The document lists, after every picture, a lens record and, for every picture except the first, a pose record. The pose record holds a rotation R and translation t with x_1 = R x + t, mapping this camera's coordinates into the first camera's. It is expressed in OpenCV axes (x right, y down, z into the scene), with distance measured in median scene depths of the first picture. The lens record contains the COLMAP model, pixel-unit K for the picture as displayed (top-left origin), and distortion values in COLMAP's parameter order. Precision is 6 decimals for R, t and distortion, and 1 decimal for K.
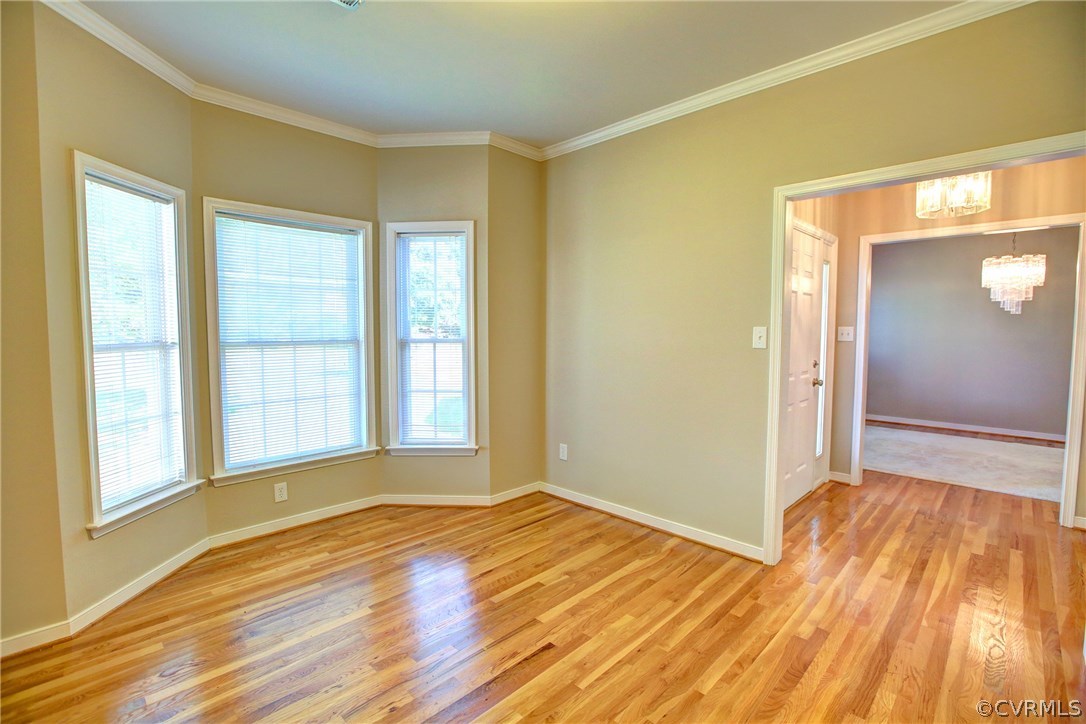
lens RADIAL K [[502.3, 0, 538.0], [0, 502.3, 360.0], [0, 0, 1]] dist [-0.036212, 0.001178]
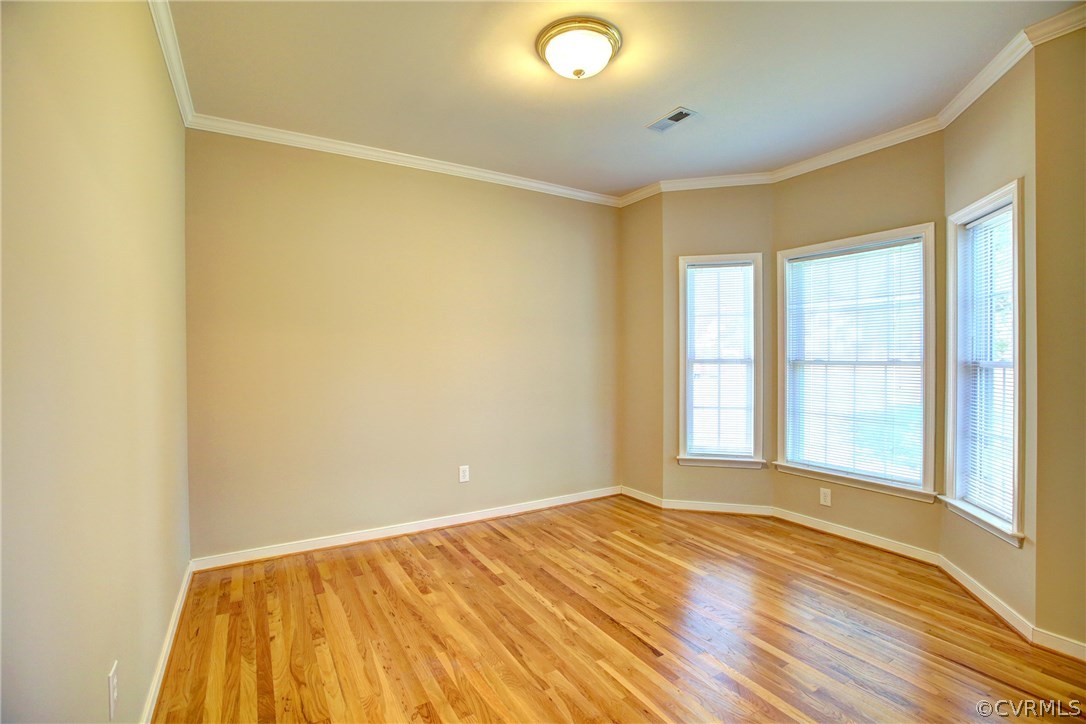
lens RADIAL K [[502.3, 0, 538.0], [0, 502.3, 360.0], [0, 0, 1]] dist [-0.036212, 0.001178]
pose [[-0.270396, 0.009753, -0.962700, 0.767809], [-0.053845, 0.998230, 0.025236, -0.033911], [0.961242, 0.058660, -0.269392, 0.713308]]
